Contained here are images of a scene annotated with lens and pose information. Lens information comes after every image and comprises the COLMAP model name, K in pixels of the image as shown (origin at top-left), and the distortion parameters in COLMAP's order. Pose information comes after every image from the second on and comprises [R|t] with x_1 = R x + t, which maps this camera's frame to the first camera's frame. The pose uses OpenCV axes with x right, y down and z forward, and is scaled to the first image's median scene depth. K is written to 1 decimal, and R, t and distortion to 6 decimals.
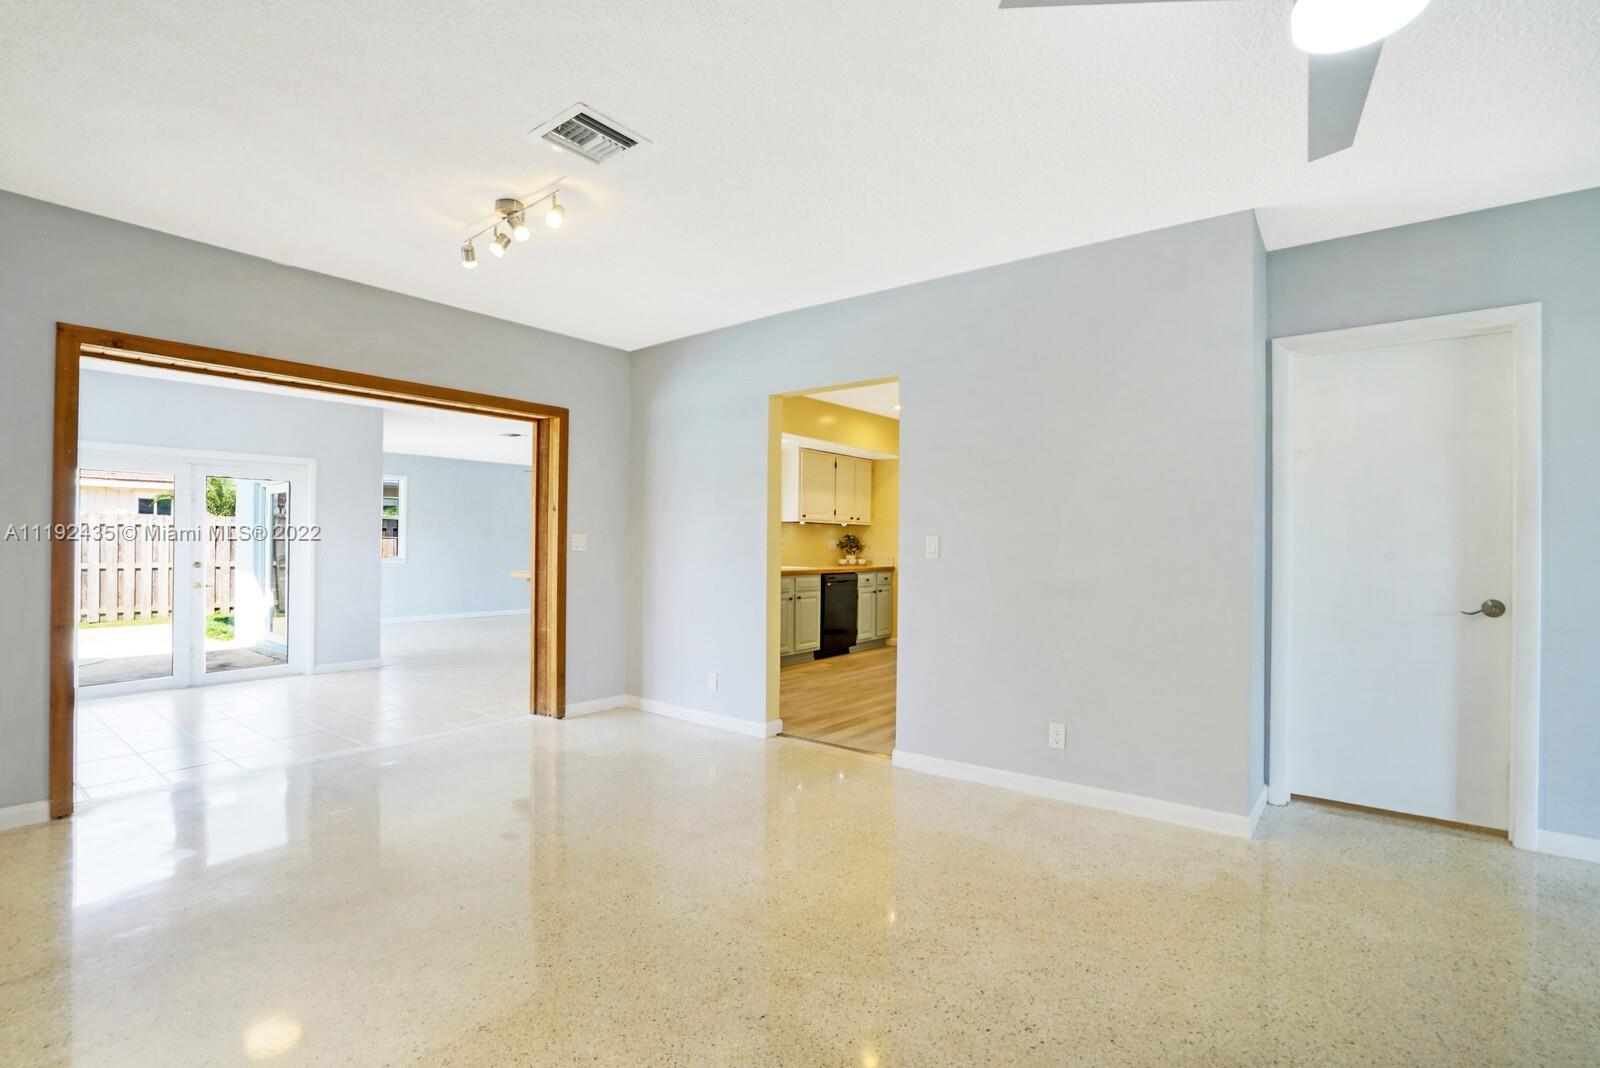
lens RADIAL K [[730.2, 0, 808.9], [0, 730.2, 551.9], [0, 0, 1]] dist [-0.022648, 0.000888]
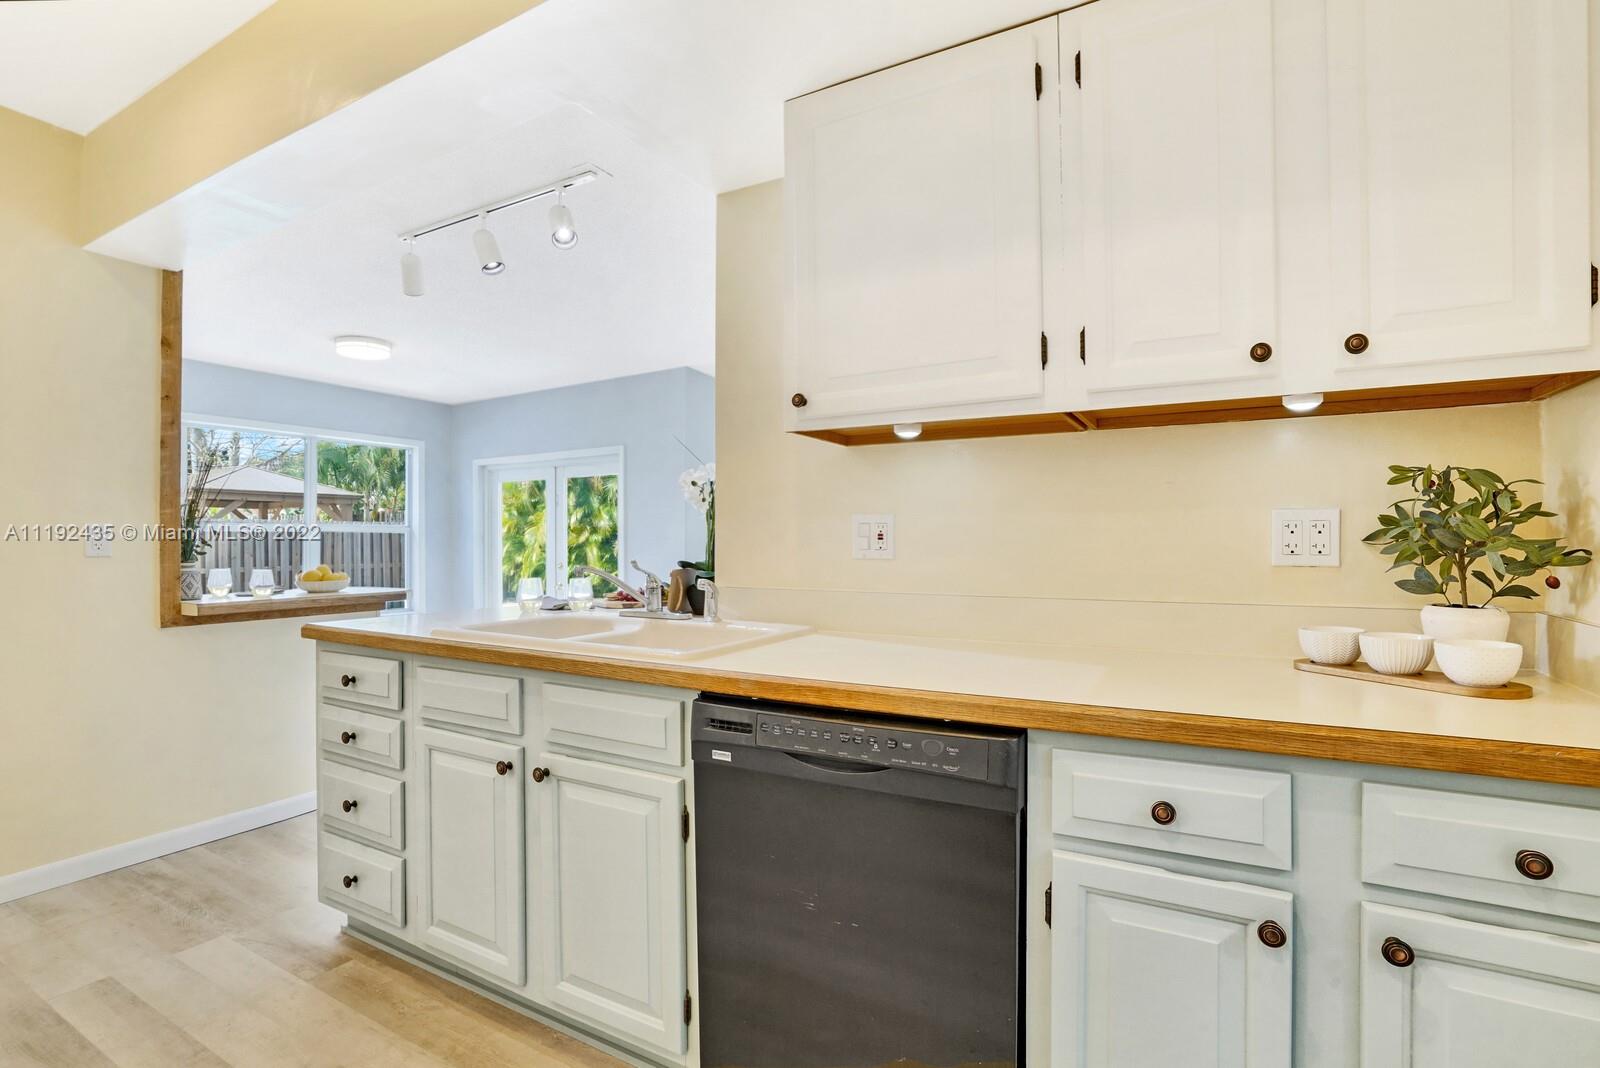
lens RADIAL K [[765.7, 0, 800.0], [0, 765.7, 534.0], [0, 0, 1]] dist [-0.031446, 0.000467]
pose [[0.154591, -0.013580, -0.987885, 0.194799], [-0.007251, 0.999863, -0.014880, -0.007085], [0.987952, 0.009464, 0.154471, 0.892606]]
